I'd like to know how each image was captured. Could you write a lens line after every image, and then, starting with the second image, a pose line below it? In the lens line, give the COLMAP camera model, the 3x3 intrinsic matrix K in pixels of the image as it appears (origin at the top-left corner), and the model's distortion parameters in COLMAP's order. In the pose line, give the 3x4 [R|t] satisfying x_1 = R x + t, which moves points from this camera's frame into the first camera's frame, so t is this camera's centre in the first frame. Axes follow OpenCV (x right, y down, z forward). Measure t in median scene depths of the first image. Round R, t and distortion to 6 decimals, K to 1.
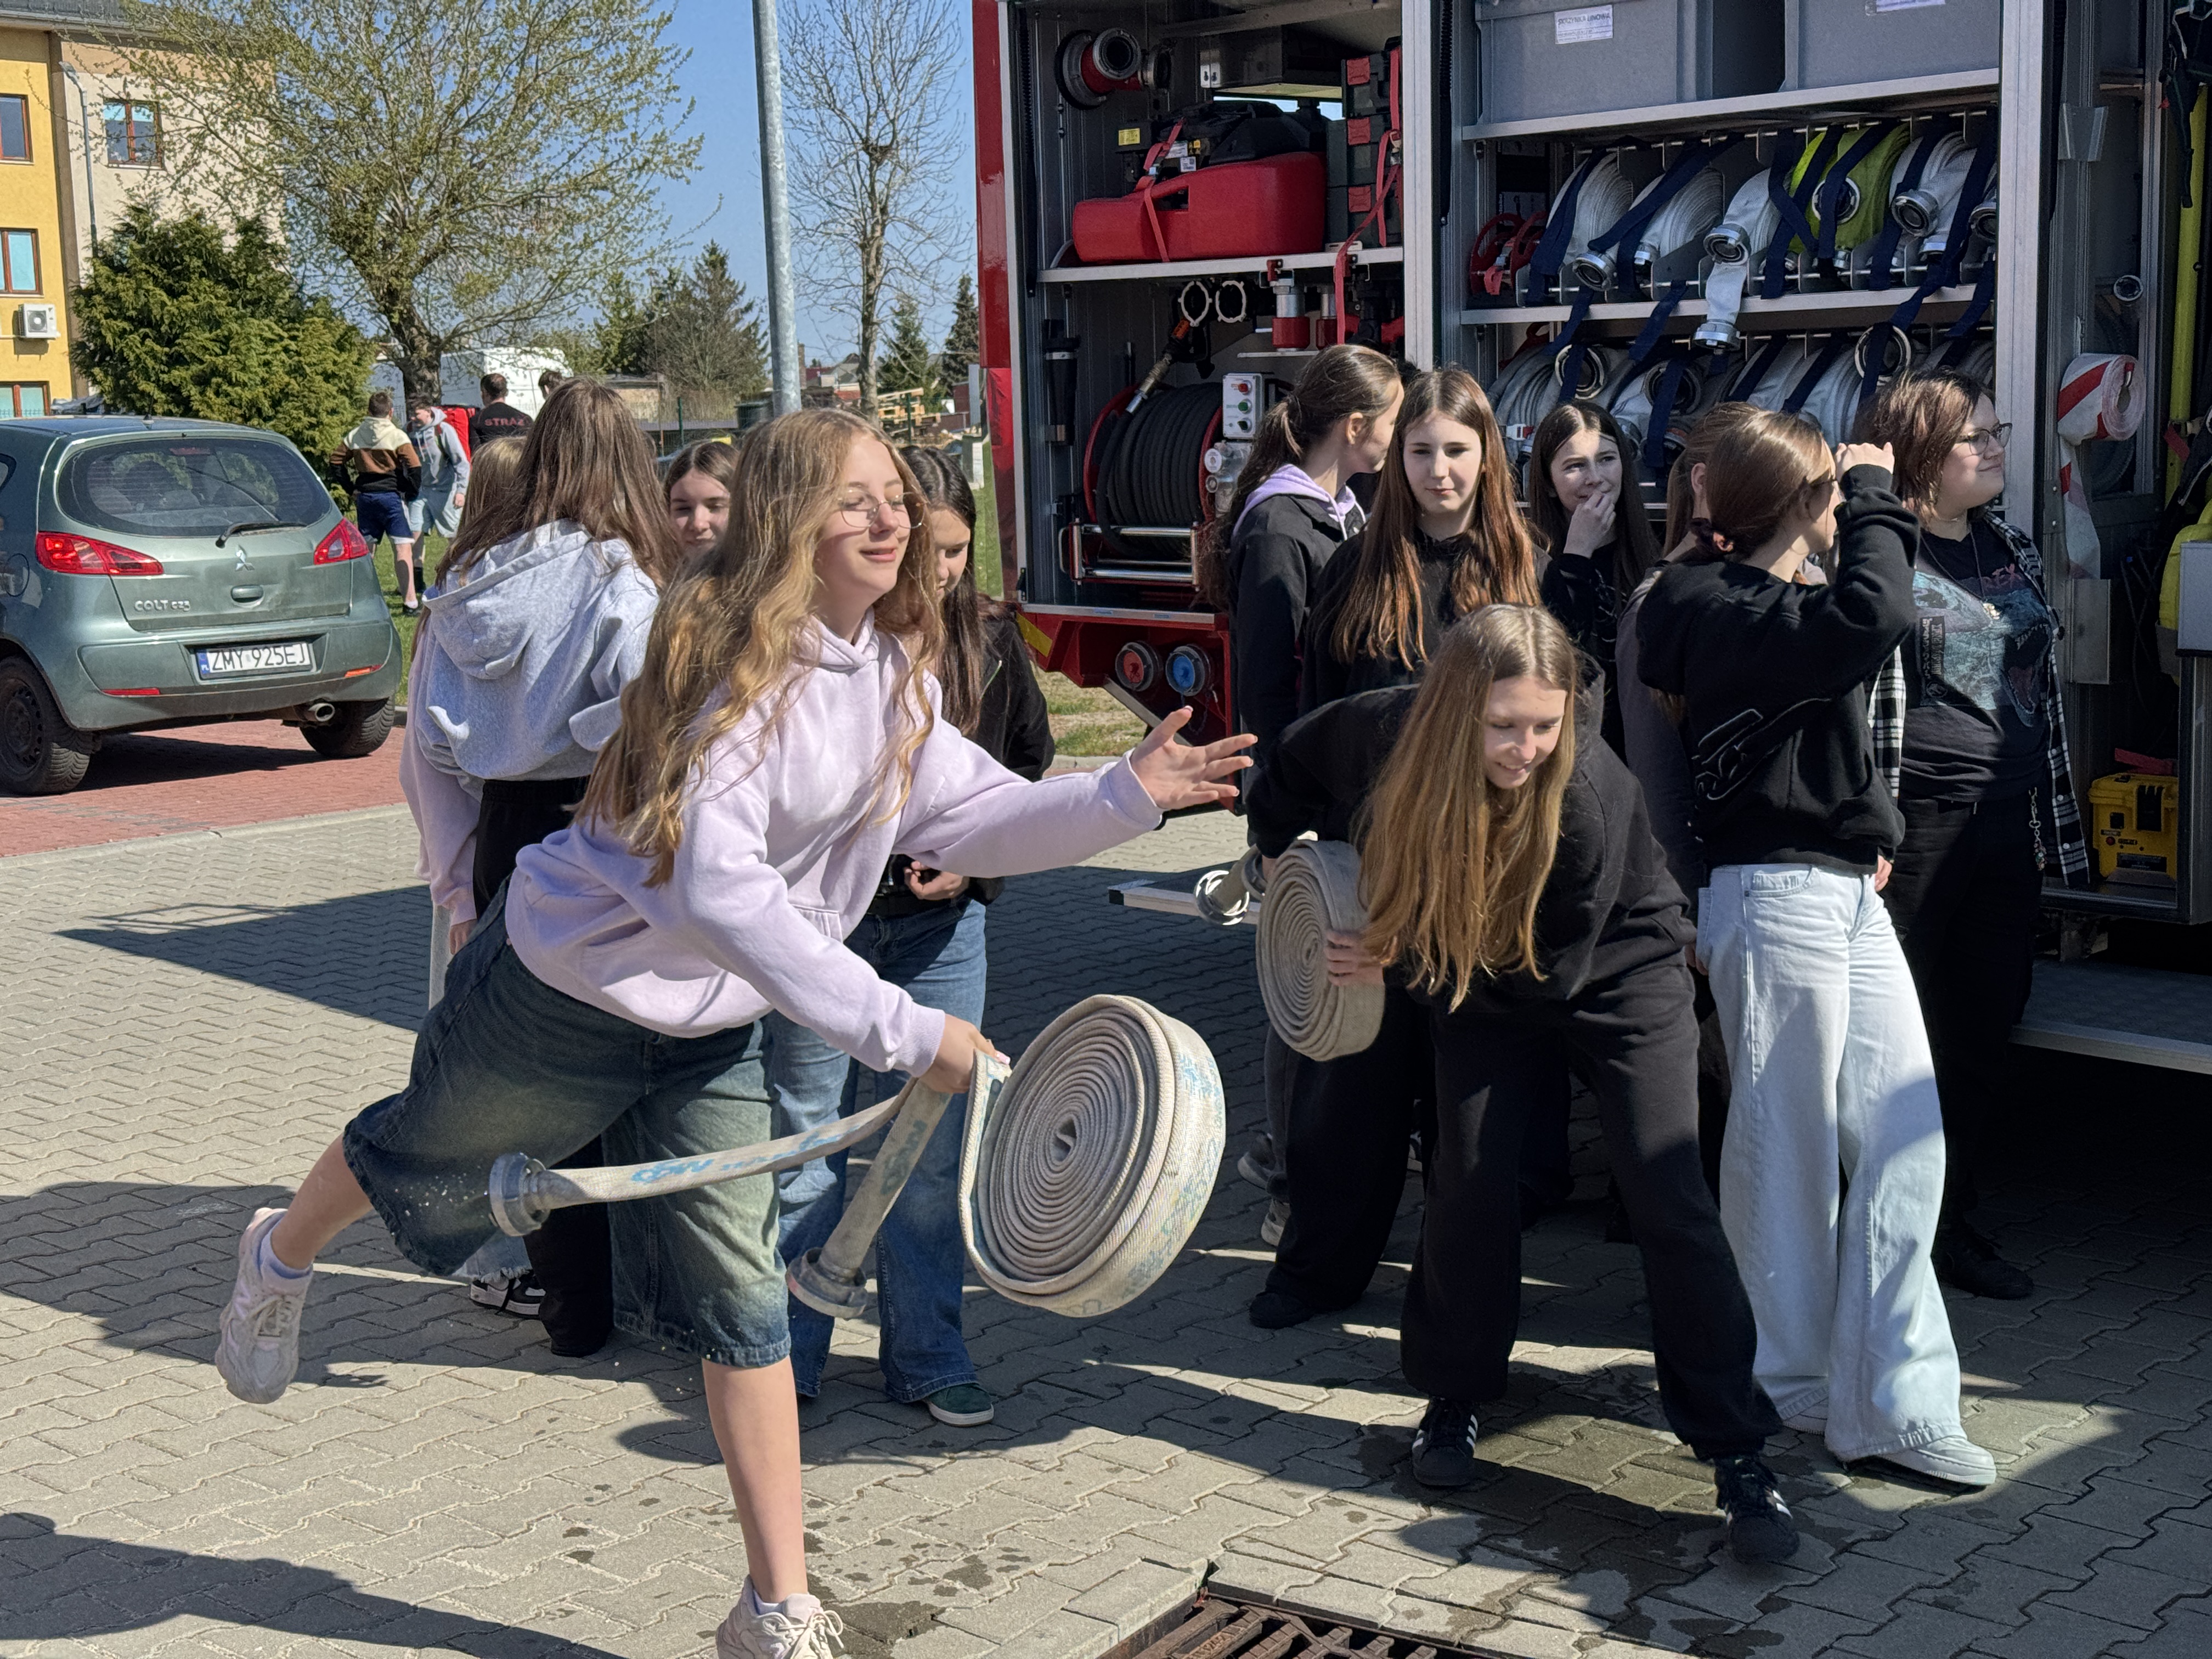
lens RADIAL K [[3092.8, 0, 1107.4], [0, 3092.8, 832.4], [0, 0, 1]] dist [0.034620, 0.000000]
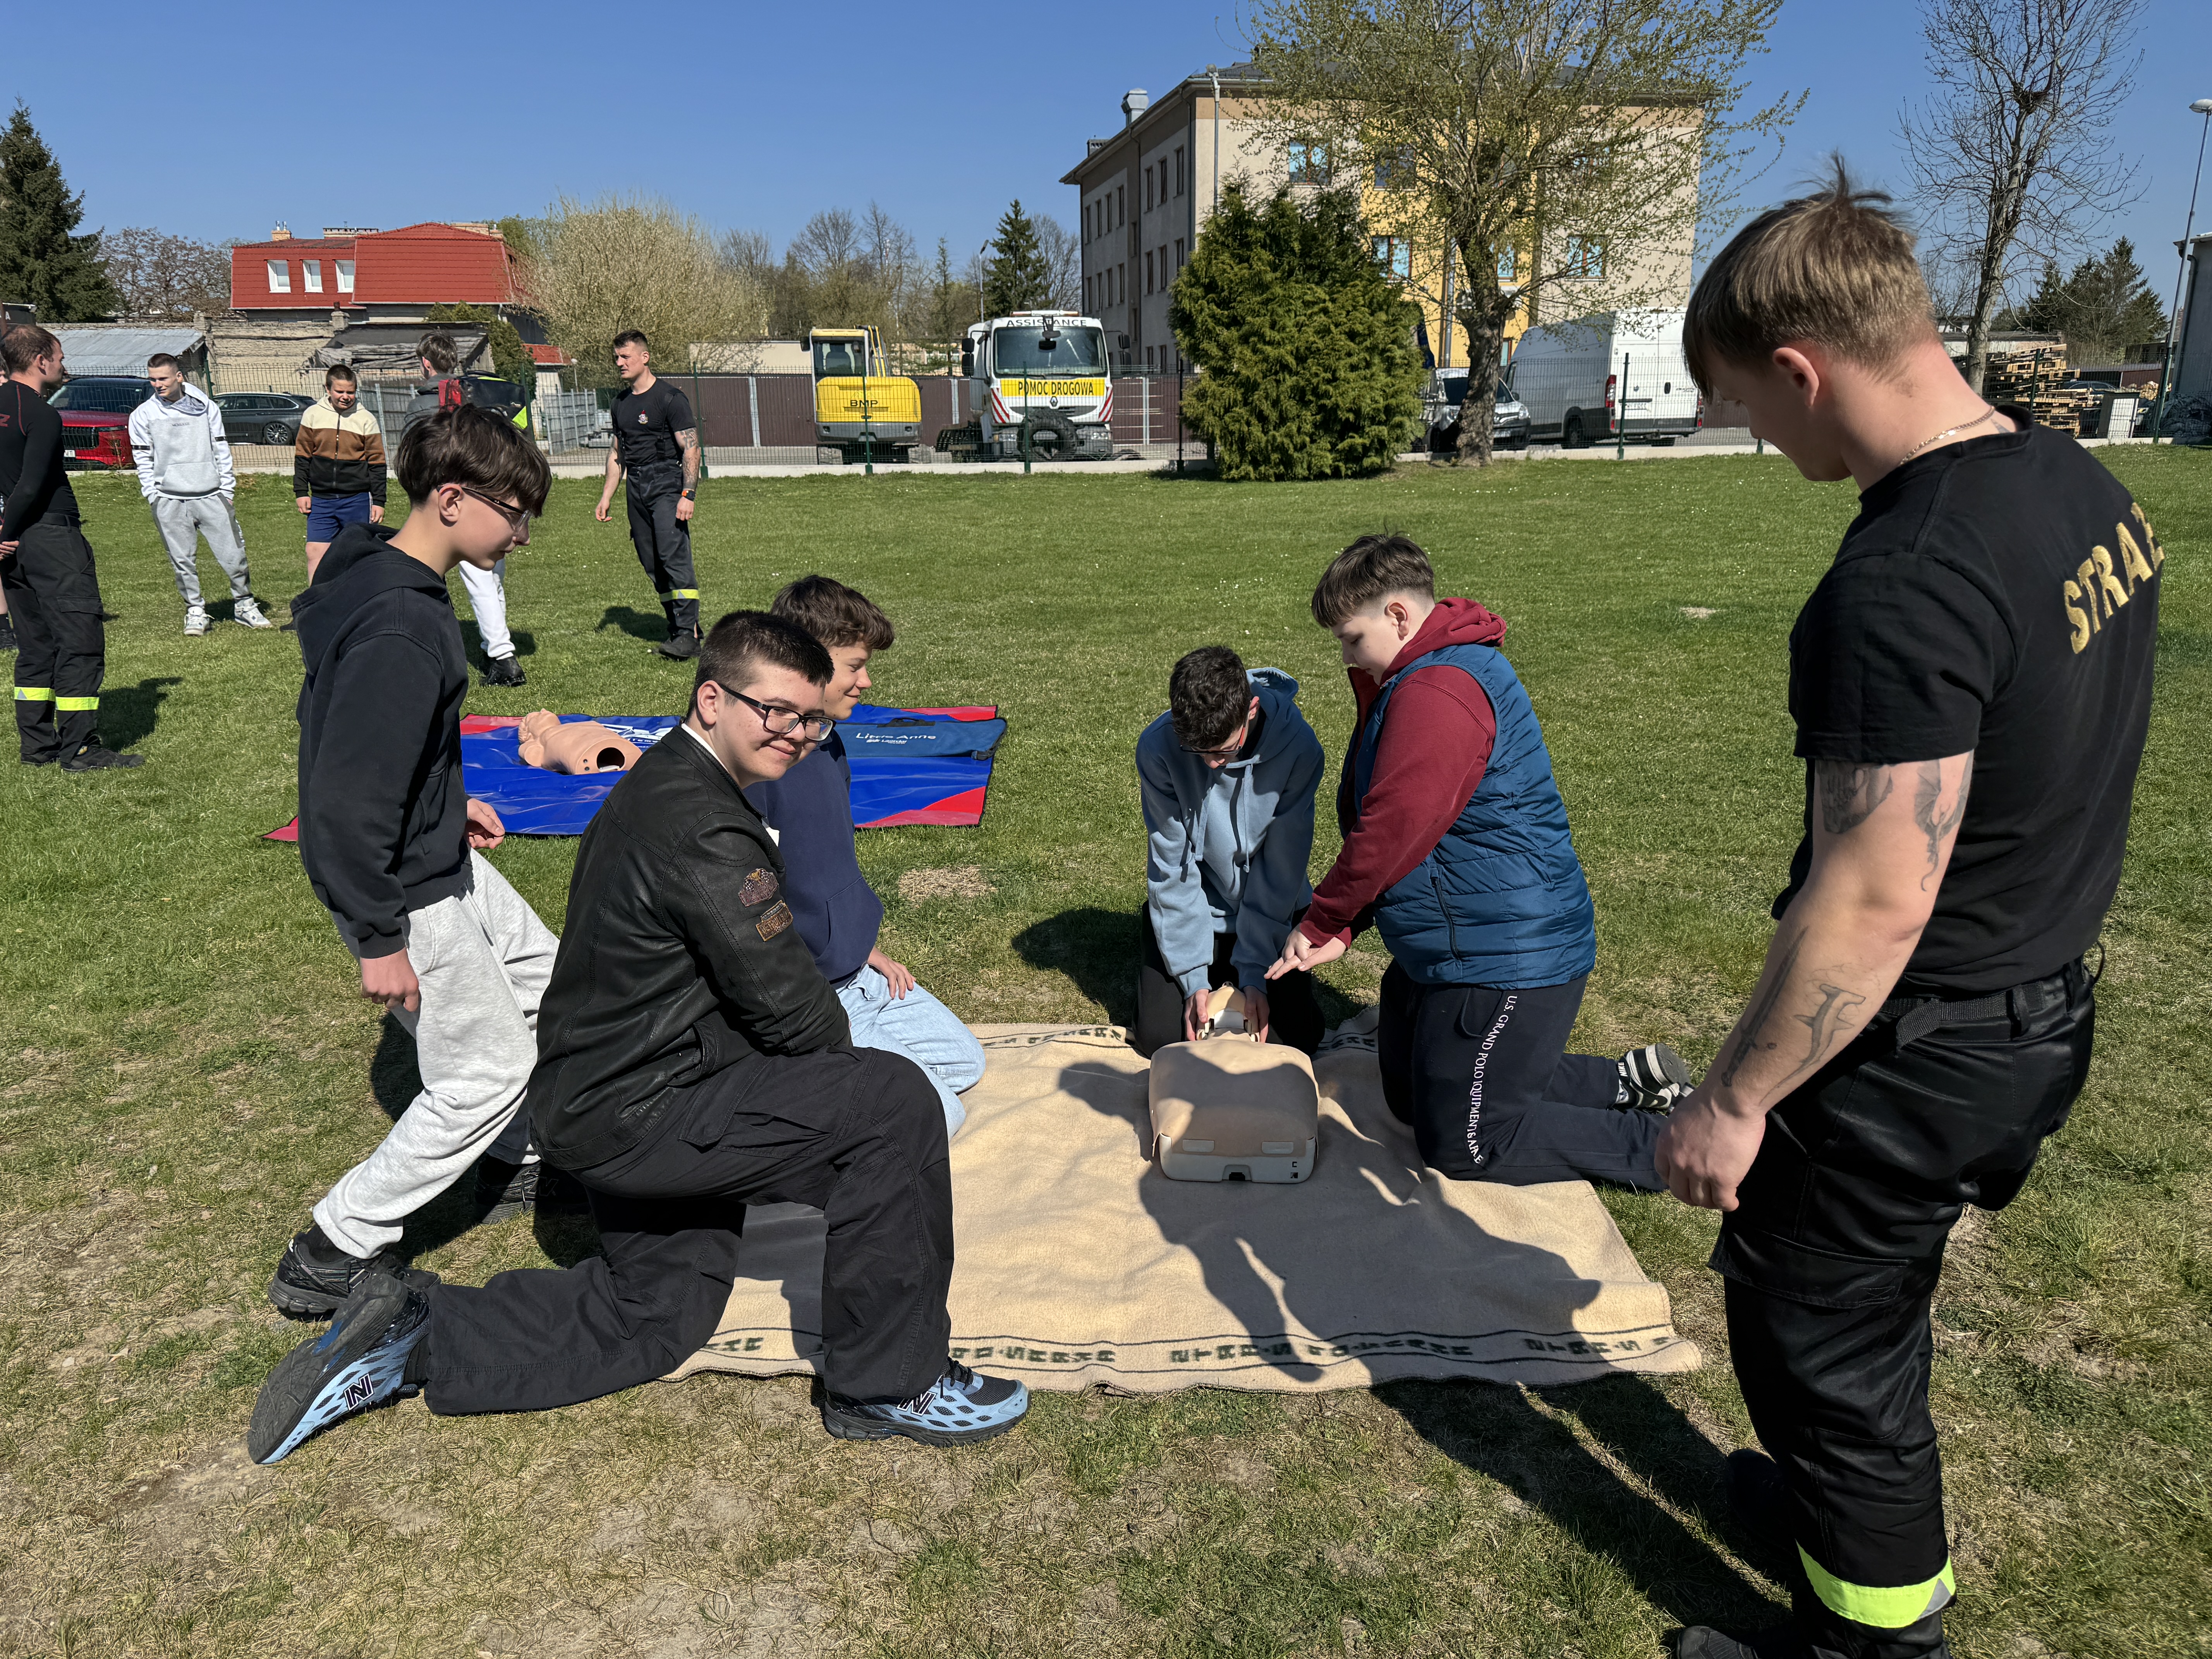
lens RADIAL K [[1562.5, 0, 1107.6], [0, 1562.5, 827.7], [0, 0, 1]] dist [-0.006099, -0.002410]
pose [[0.761964, 0.190617, -0.618932, 0.054026], [-0.089274, 0.977494, 0.191142, -0.060155], [0.641437, -0.090389, 0.761832, 0.409818]]
